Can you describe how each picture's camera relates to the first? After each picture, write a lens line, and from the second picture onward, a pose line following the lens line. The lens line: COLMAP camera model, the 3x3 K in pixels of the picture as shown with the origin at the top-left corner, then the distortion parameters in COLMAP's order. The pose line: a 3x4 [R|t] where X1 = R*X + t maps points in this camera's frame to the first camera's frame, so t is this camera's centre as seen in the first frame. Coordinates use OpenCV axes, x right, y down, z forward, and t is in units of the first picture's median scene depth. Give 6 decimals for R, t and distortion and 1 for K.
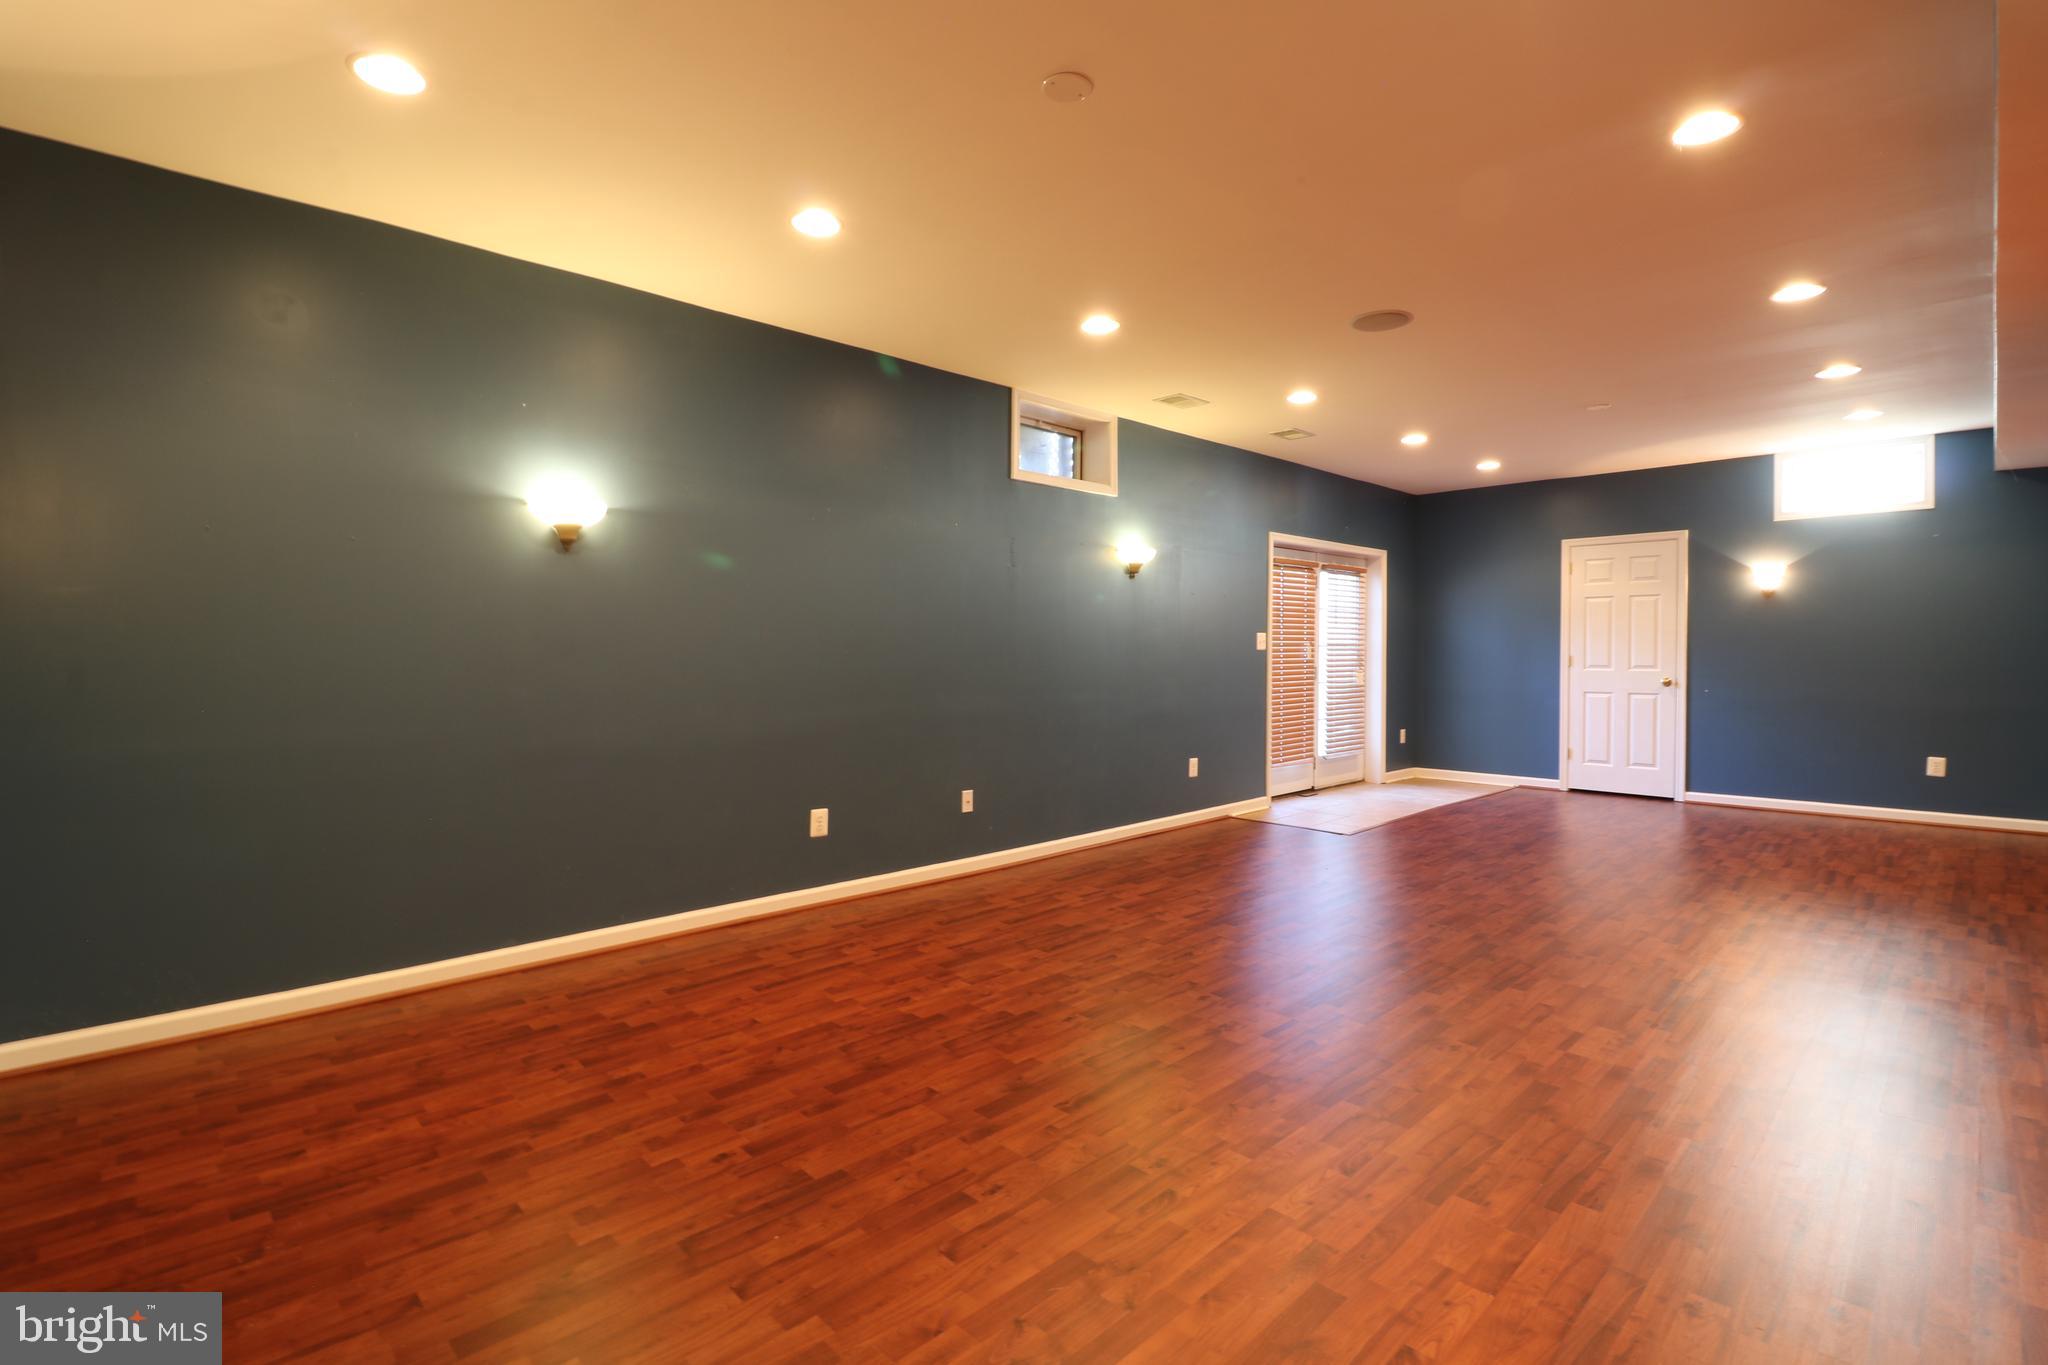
lens RADIAL K [[952.4, 0, 1029.3], [0, 952.4, 675.0], [0, 0, 1]] dist [-0.012942, -0.003783]
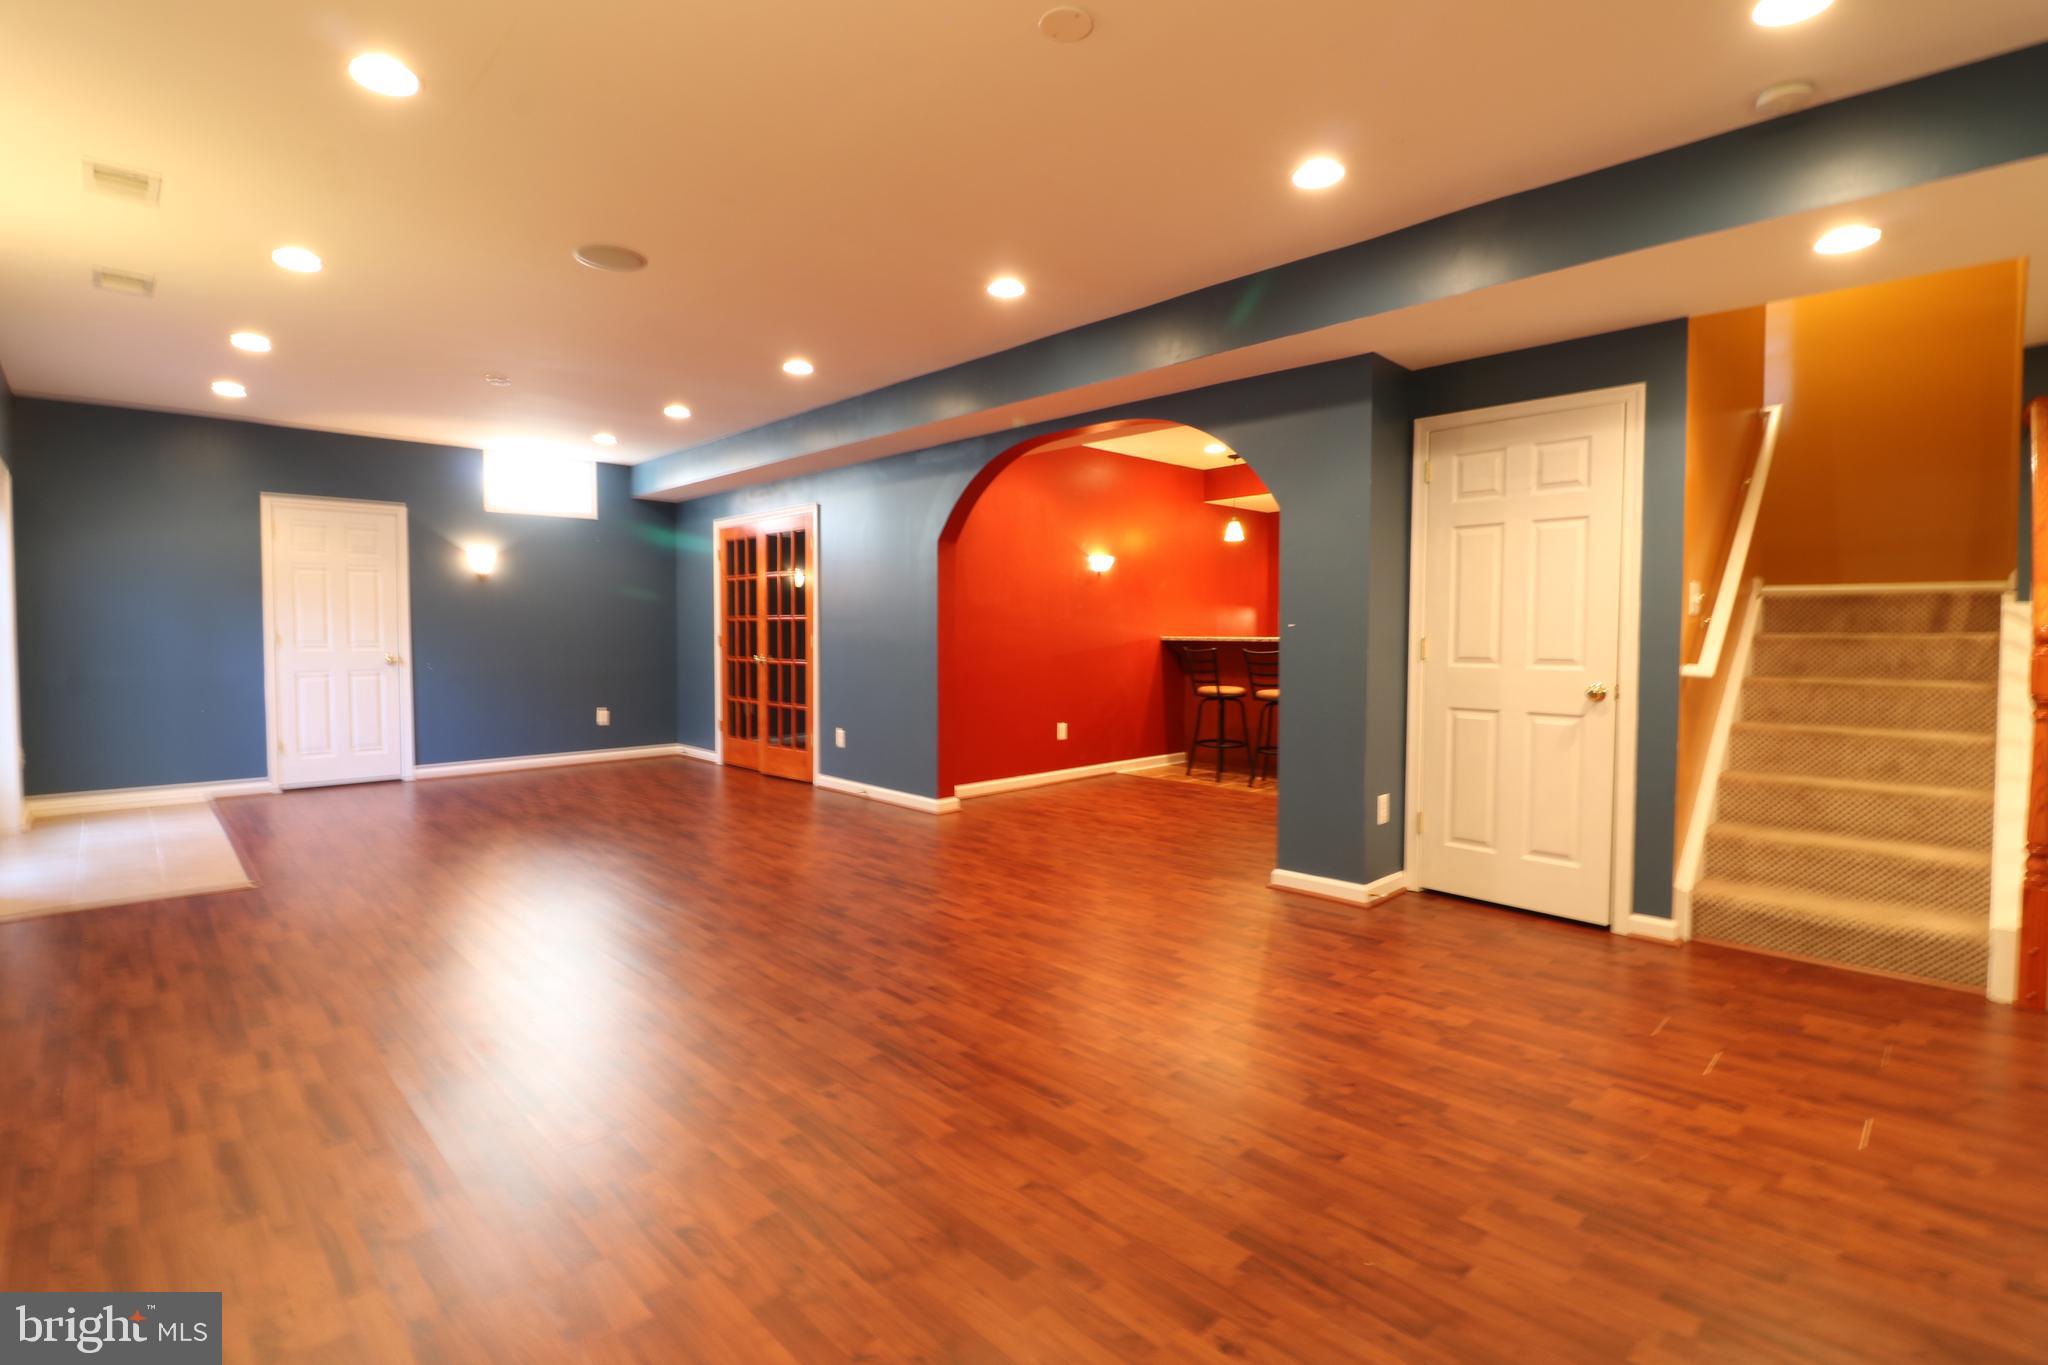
lens RADIAL K [[952.4, 0, 1034.0], [0, 952.4, 674.6], [0, 0, 1]] dist [-0.012942, -0.003783]
pose [[-0.010855, -0.045613, 0.998900, -0.340700], [0.023055, 0.998682, 0.045853, -0.007499], [-0.999675, 0.023527, -0.009789, 0.390339]]
